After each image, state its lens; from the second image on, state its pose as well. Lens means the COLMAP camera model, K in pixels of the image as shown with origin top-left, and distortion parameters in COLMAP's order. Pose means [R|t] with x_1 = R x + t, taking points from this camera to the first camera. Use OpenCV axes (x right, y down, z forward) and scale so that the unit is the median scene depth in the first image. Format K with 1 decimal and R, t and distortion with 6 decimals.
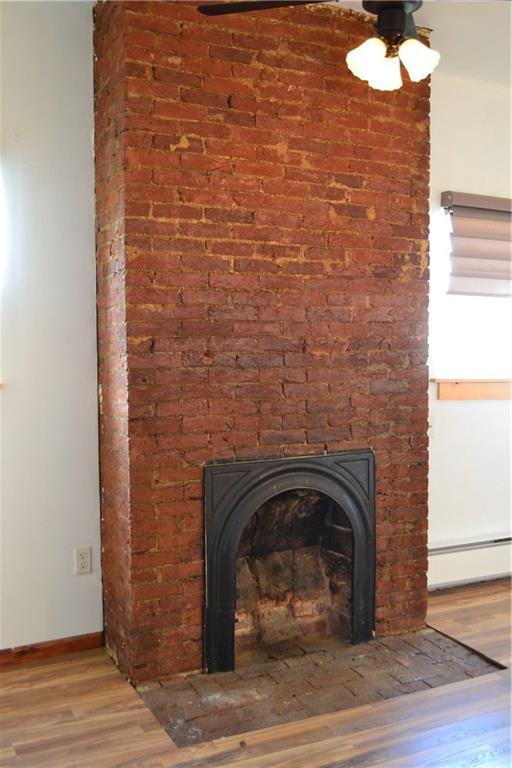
lens RADIAL K [[814.3, 0, 255.8], [0, 814.3, 385.1], [0, 0, 1]] dist [-0.062020, 0.000000]
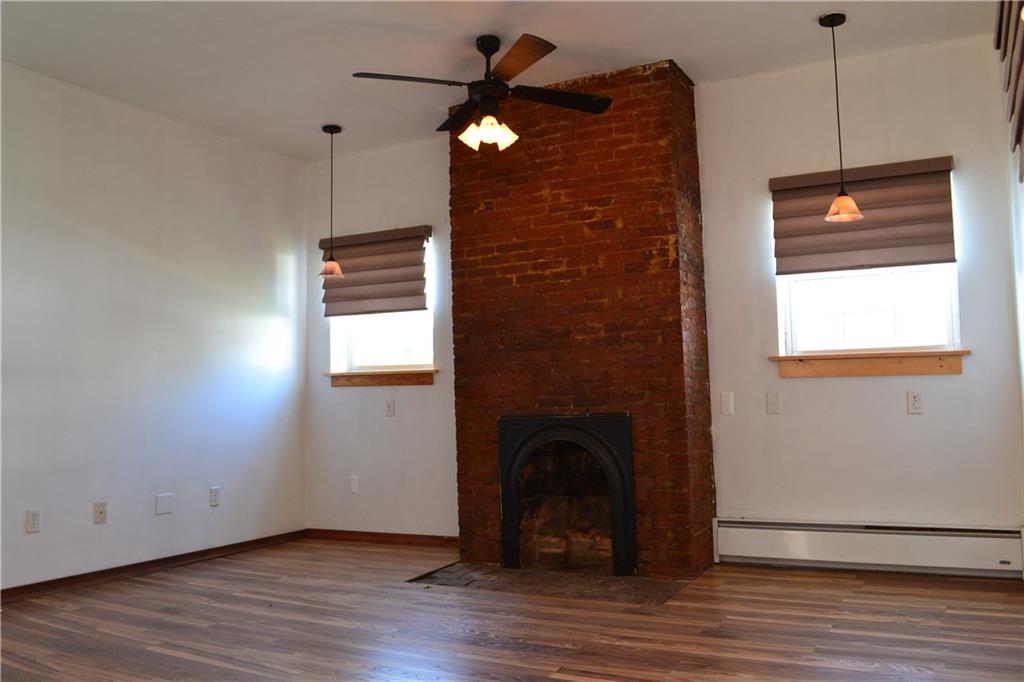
lens RADIAL K [[820.3, 0, 511.3], [0, 820.3, 340.3], [0, 0, 1]] dist [-0.085103, 0.011239]
pose [[0.571389, -0.072790, -0.817445, 1.080135], [-0.013828, 0.995063, -0.098273, 0.095505], [0.820563, 0.067456, 0.567562, 0.162768]]
